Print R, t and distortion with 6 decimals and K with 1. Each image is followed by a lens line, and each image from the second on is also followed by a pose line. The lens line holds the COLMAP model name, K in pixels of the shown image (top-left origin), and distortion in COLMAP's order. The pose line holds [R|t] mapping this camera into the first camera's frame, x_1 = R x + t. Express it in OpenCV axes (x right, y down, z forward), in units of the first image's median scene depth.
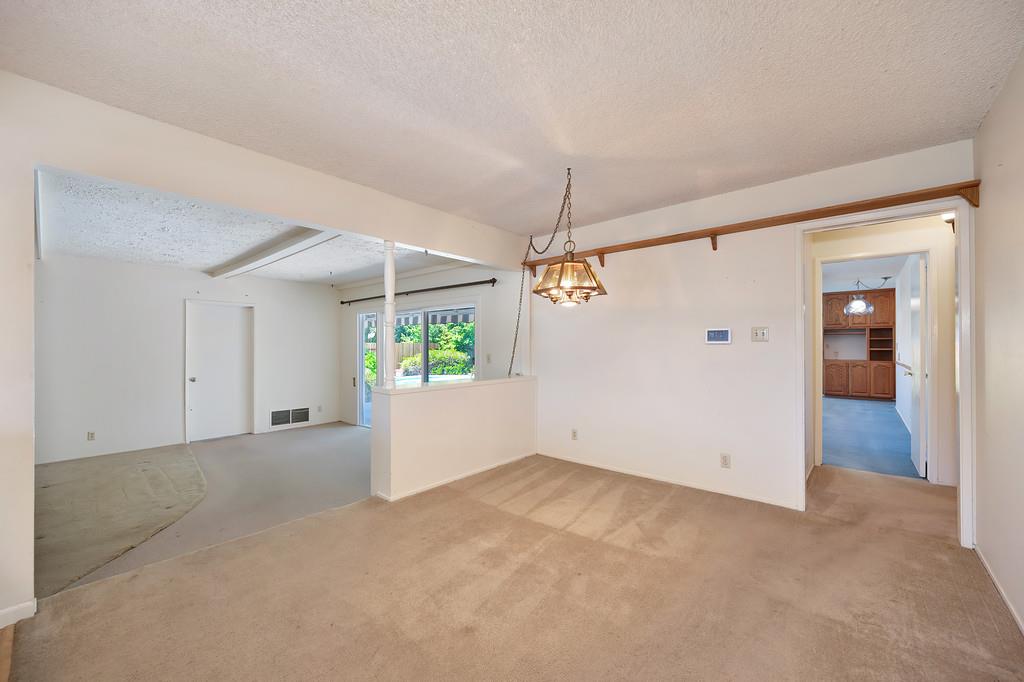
lens RADIAL K [[403.8, 0, 502.9], [0, 403.8, 341.3], [0, 0, 1]] dist [-0.007206, 0.000734]
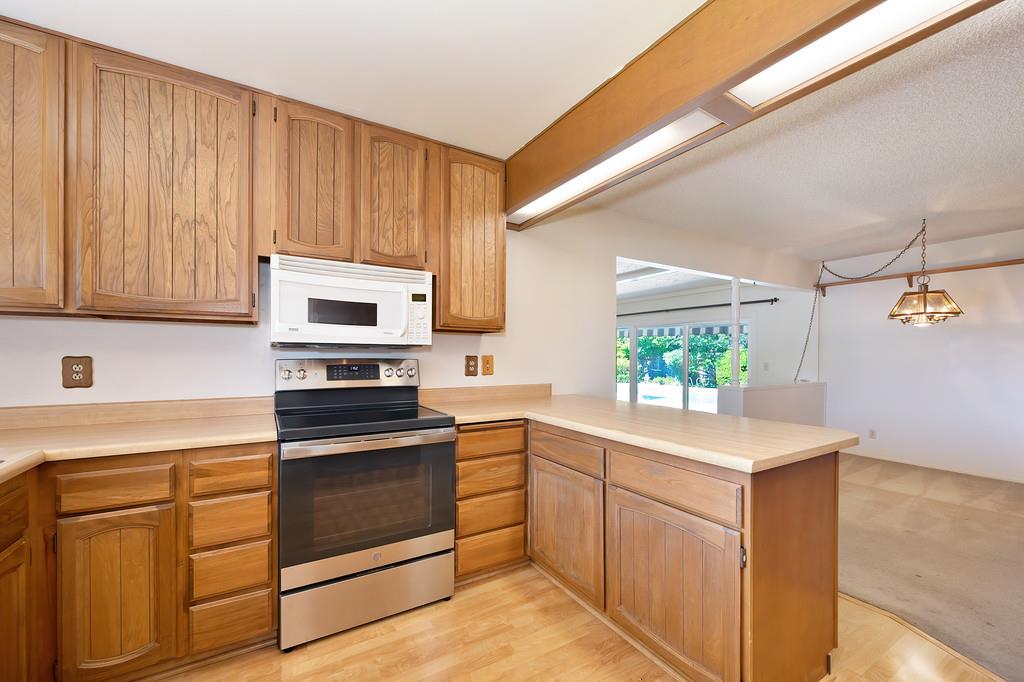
lens RADIAL K [[403.8, 0, 511.5], [0, 403.8, 355.6], [0, 0, 1]] dist [-0.007206, 0.000734]
pose [[0.948634, 0.014582, -0.316040, -0.521104], [-0.009959, 0.999819, 0.016238, -0.001317], [0.316220, -0.012256, 0.948607, -0.484718]]
